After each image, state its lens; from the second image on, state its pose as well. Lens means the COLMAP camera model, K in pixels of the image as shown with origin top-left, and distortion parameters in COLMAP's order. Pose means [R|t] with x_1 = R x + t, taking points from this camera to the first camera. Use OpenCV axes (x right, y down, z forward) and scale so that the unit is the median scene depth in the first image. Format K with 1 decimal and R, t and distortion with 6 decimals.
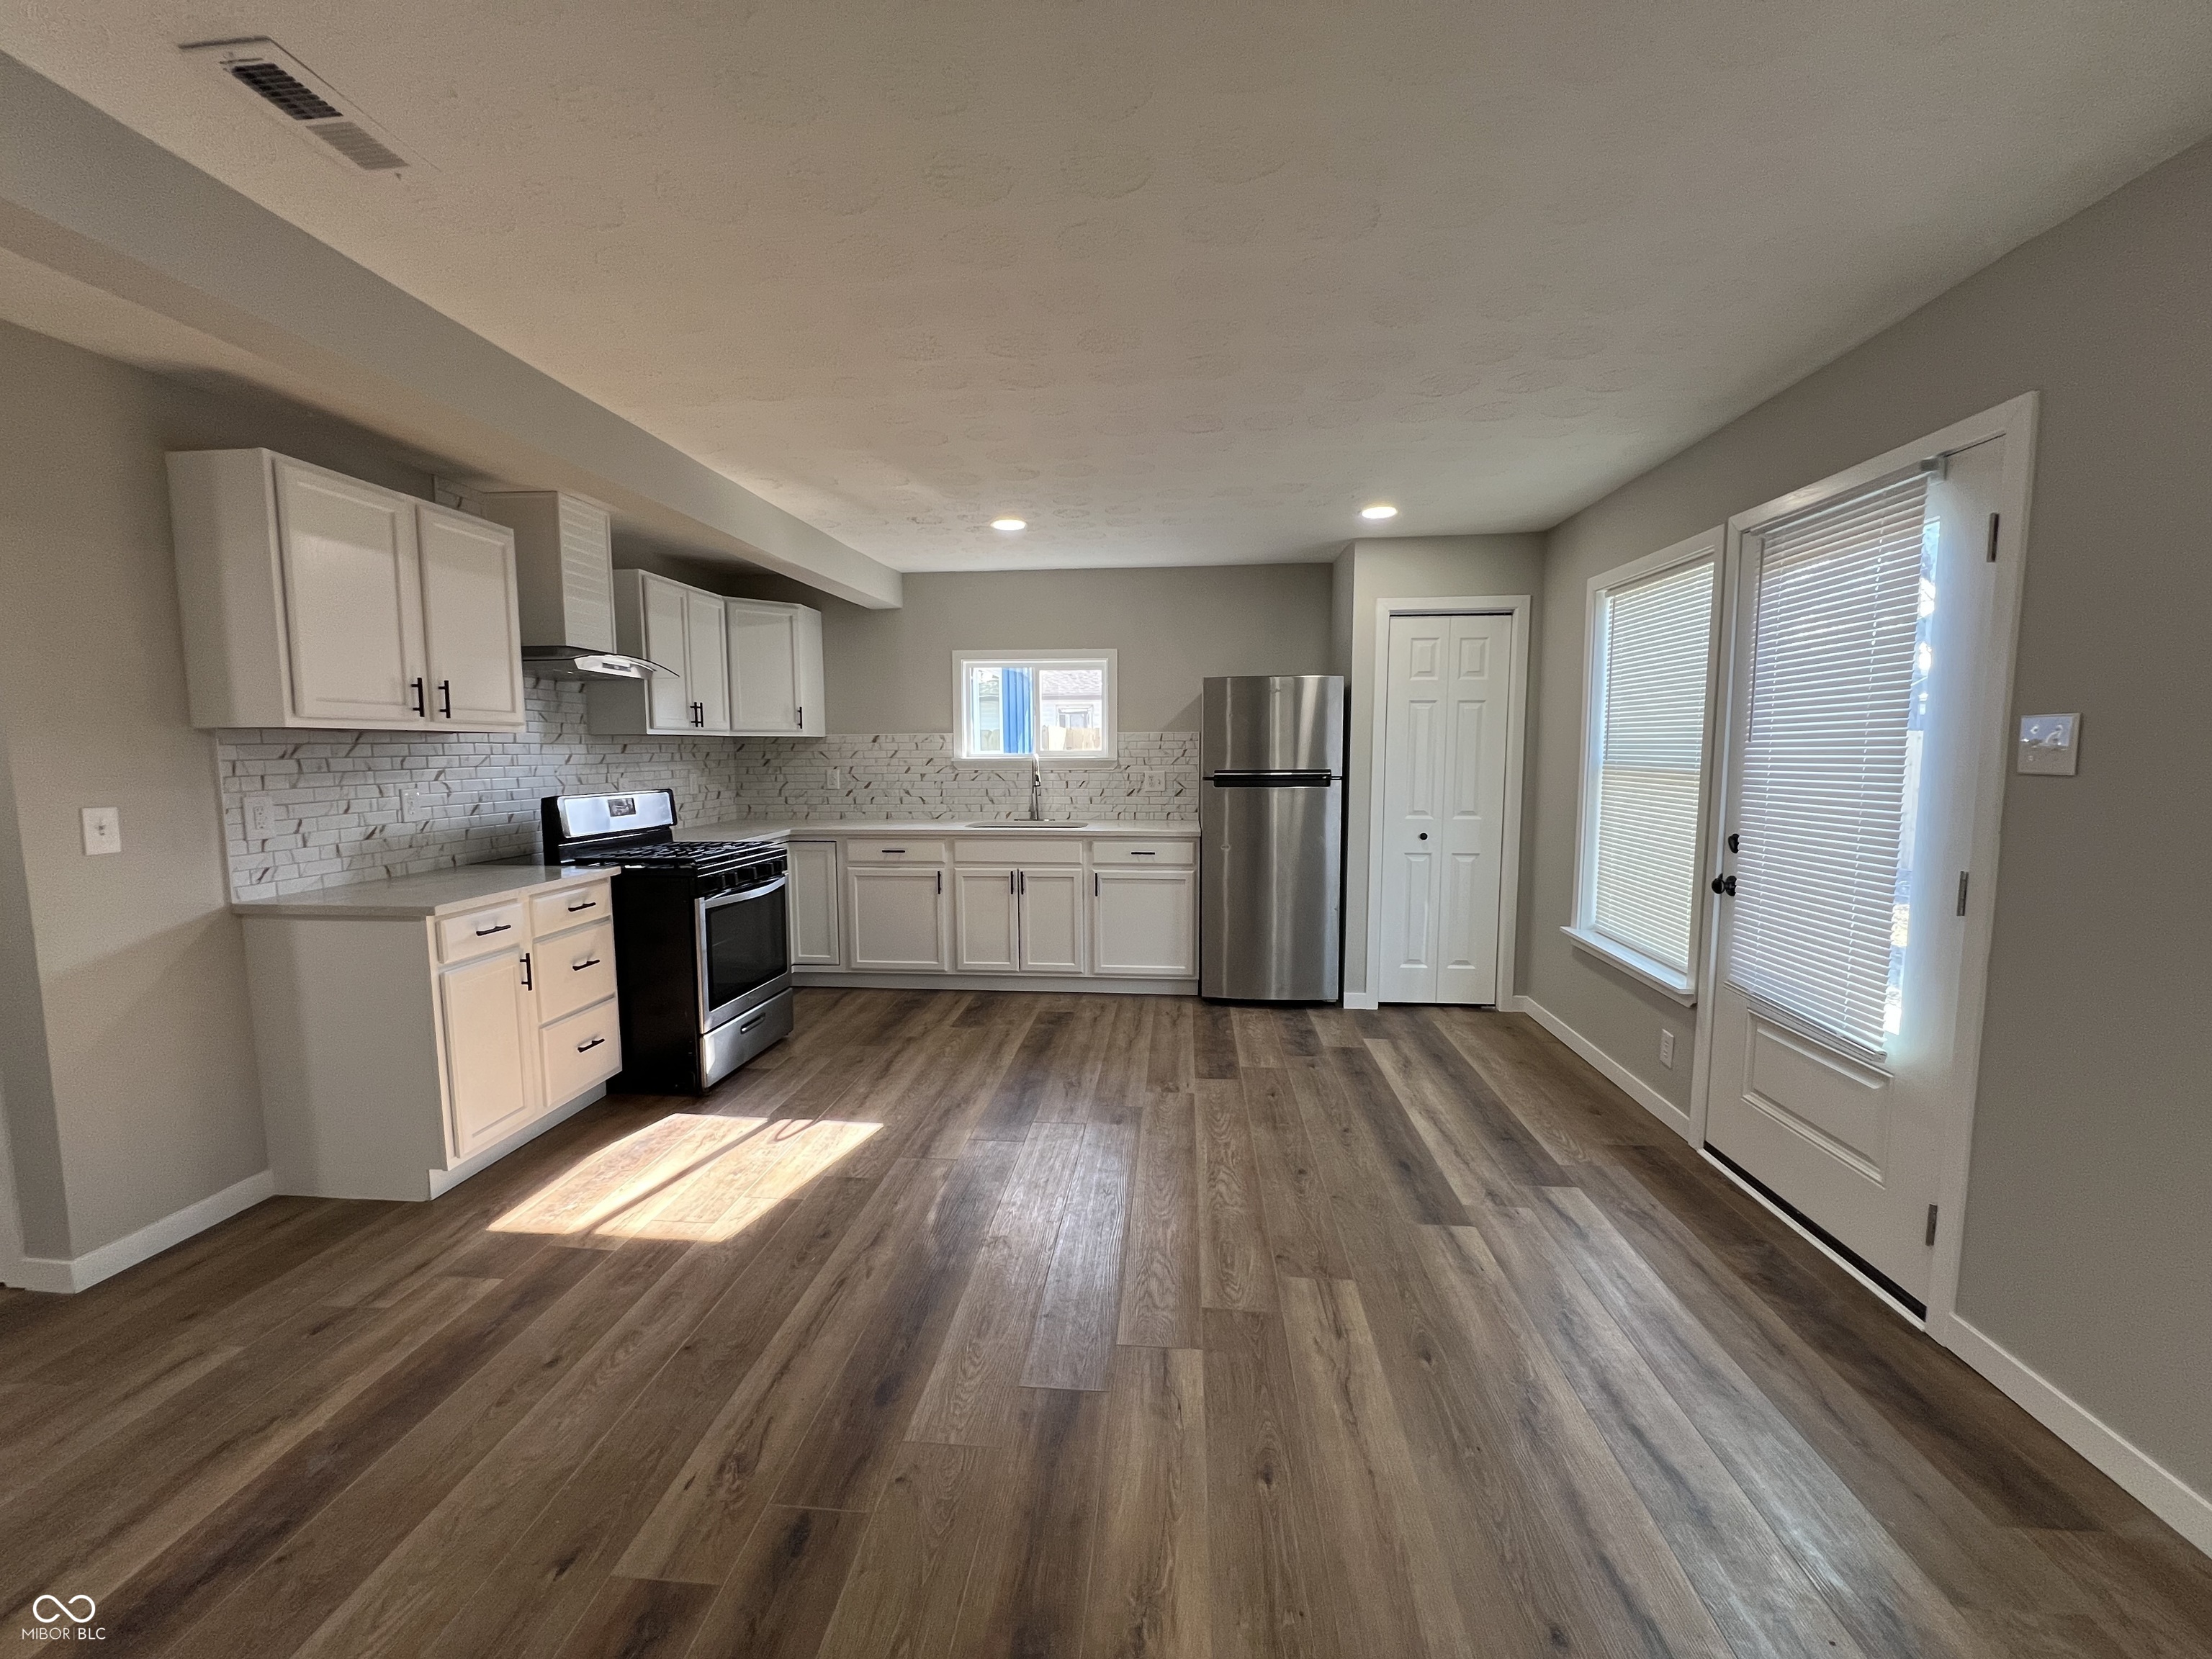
lens RADIAL K [[886.0, 0, 1110.0], [0, 886.0, 832.6], [0, 0, 1]] dist [-0.003278, -0.000093]
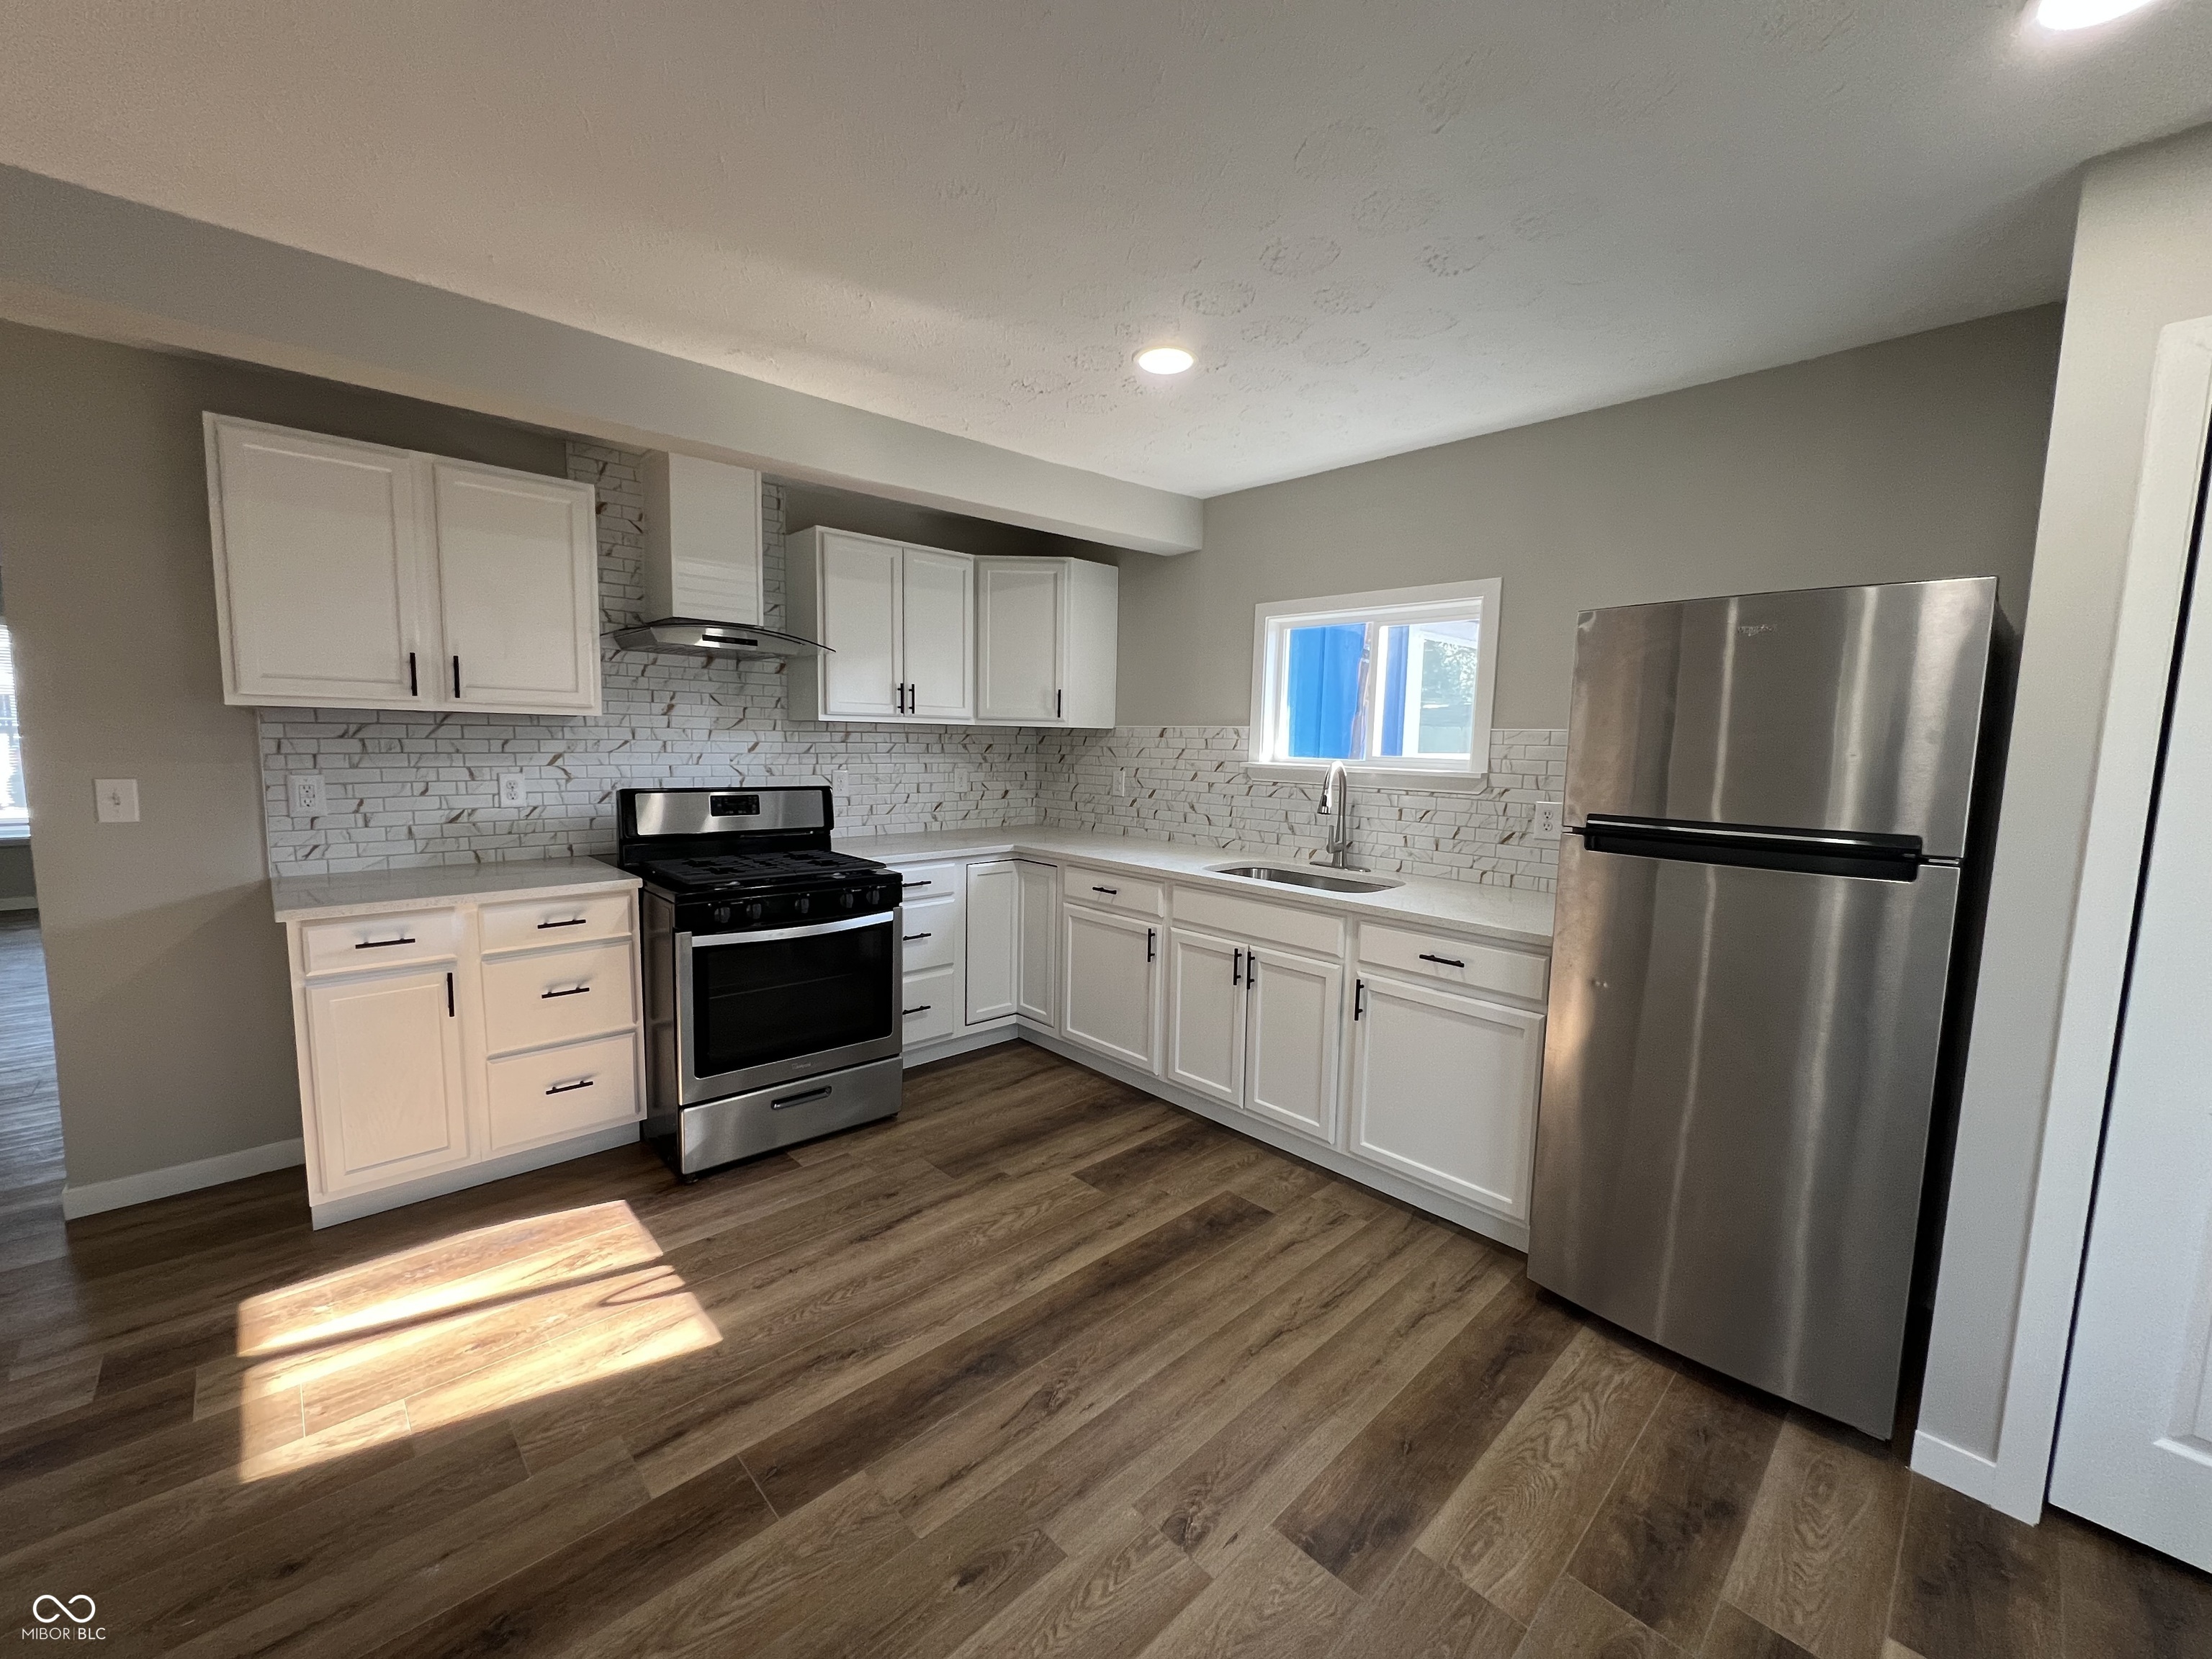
lens RADIAL K [[886.0, 0, 1110.0], [0, 886.0, 832.6], [0, 0, 1]] dist [-0.003278, -0.000093]
pose [[0.750784, 0.092486, -0.654041, 0.240042], [-0.088702, 0.995298, 0.038921, -0.058089], [0.654565, 0.028794, 0.755457, 0.508556]]
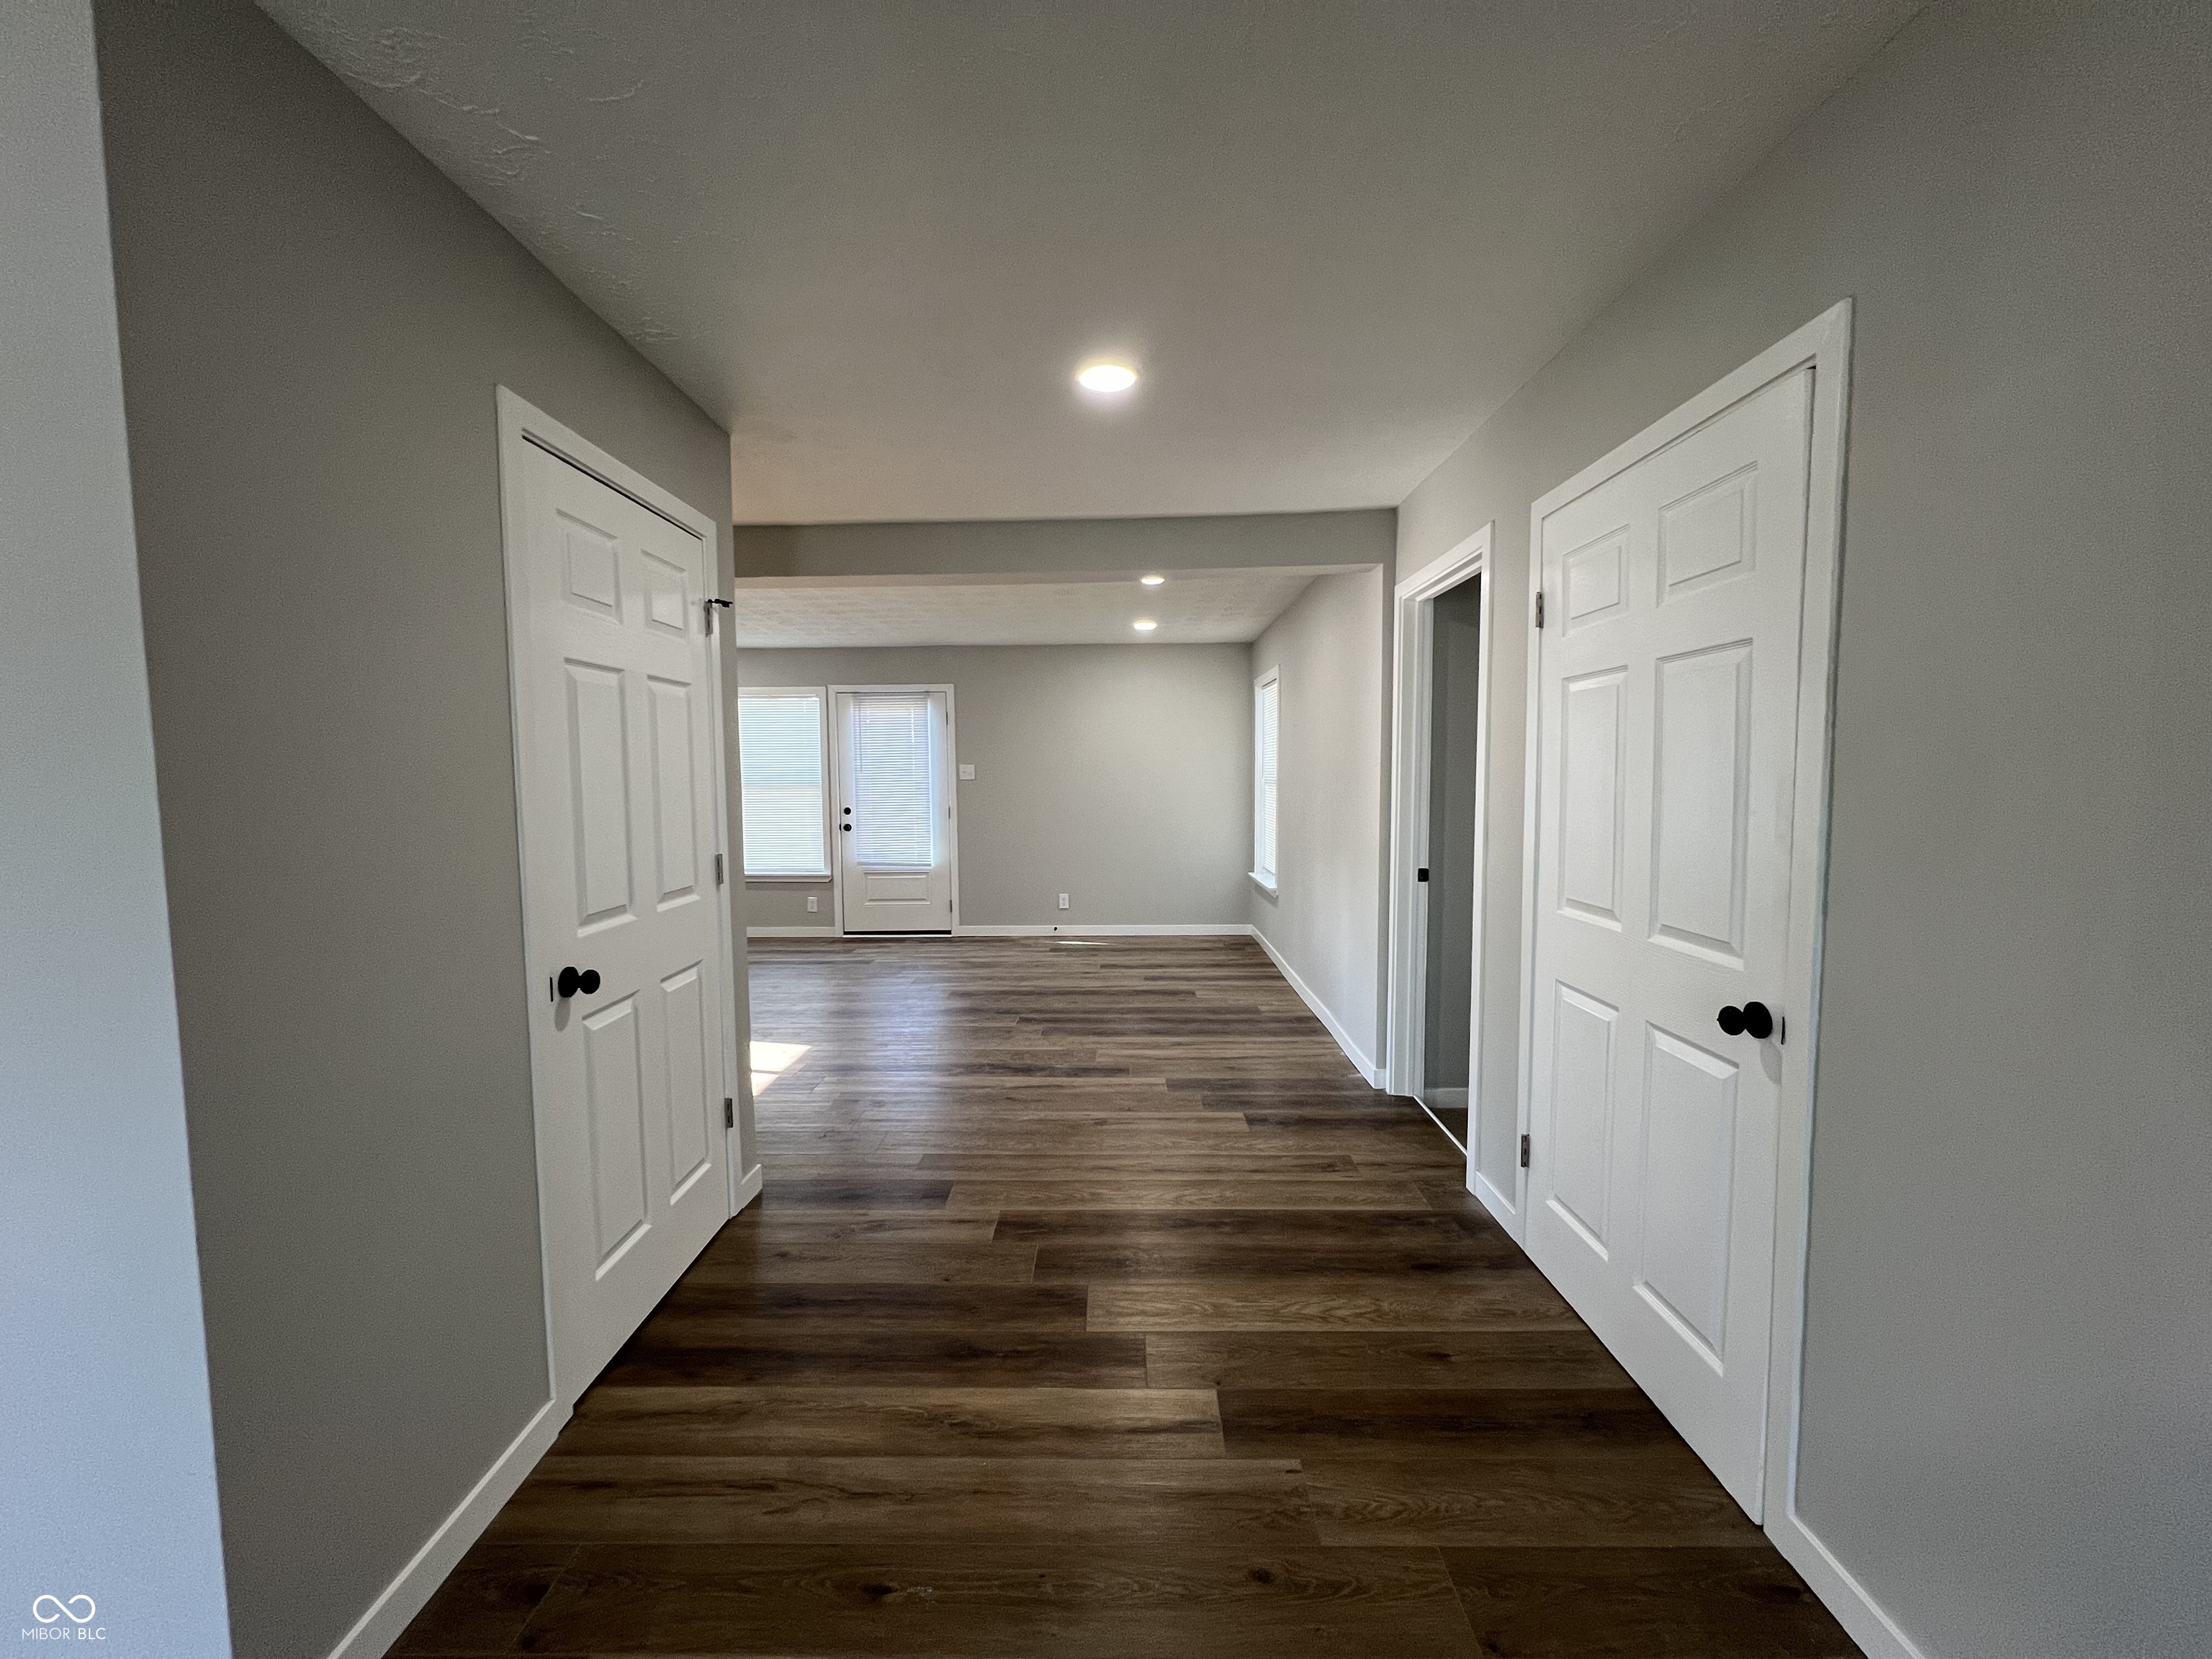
lens RADIAL K [[884.8, 0, 1112.0], [0, 884.8, 834.5], [0, 0, 1]] dist [-0.000911, -0.000188]
pose [[-0.071586, -0.065714, 0.995267, -1.243509], [0.106980, 0.991566, 0.073164, -0.016898], [-0.991681, 0.111711, -0.063953, 0.256826]]
